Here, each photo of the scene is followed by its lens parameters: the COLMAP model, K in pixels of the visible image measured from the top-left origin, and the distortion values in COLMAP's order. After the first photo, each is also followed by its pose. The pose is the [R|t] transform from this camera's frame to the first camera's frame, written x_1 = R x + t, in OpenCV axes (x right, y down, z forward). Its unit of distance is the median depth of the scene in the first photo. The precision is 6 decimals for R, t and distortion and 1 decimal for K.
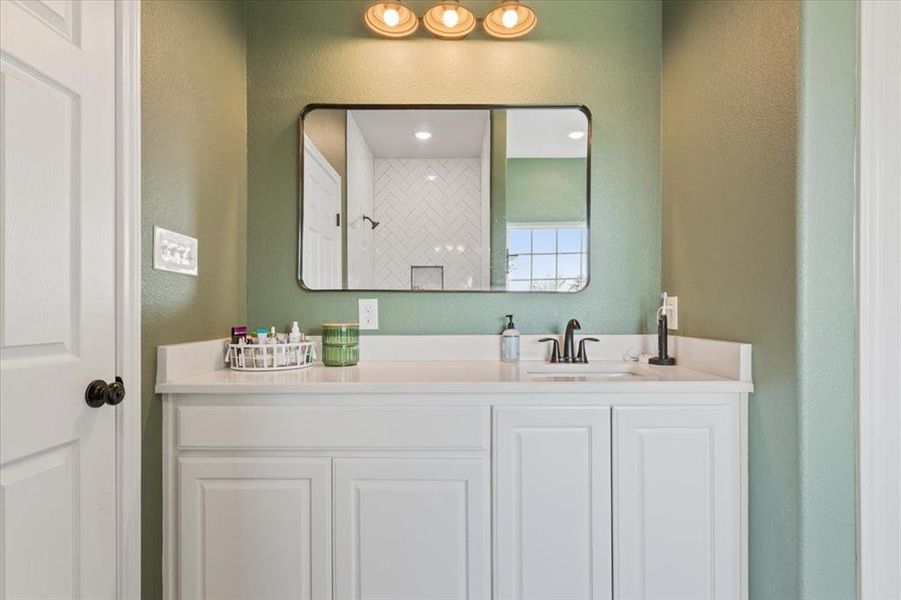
lens RADIAL K [[497.5, 0, 450.5], [0, 497.5, 300.0], [0, 0, 1]] dist [-0.003279, -0.000254]
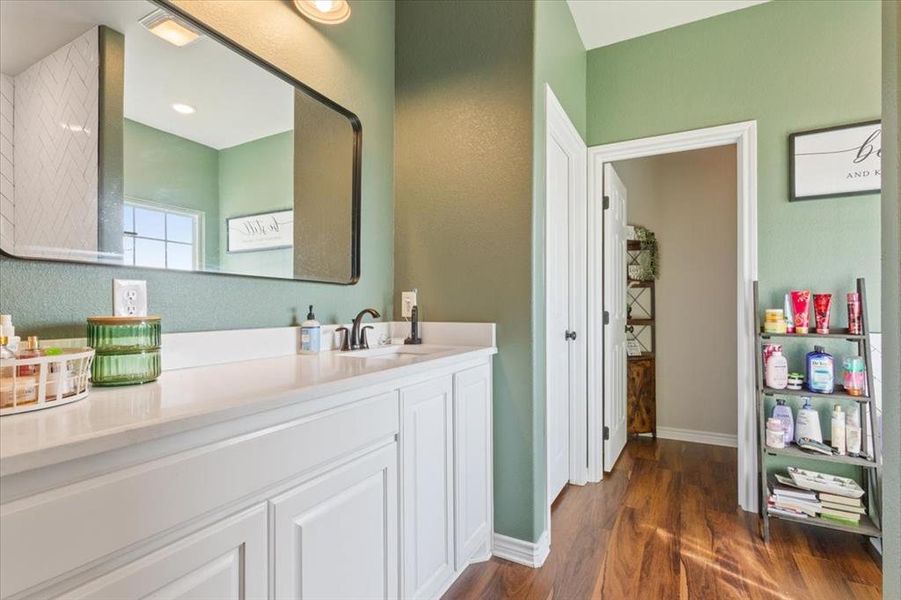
lens RADIAL K [[436.3, 0, 463.5], [0, 436.3, 298.3], [0, 0, 1]] dist [-0.002027, -0.000024]
pose [[0.447633, 0.020620, 0.893979, -0.513602], [-0.011079, 0.999785, -0.017513, 0.028890], [-0.894149, -0.002065, 0.447766, 0.369193]]
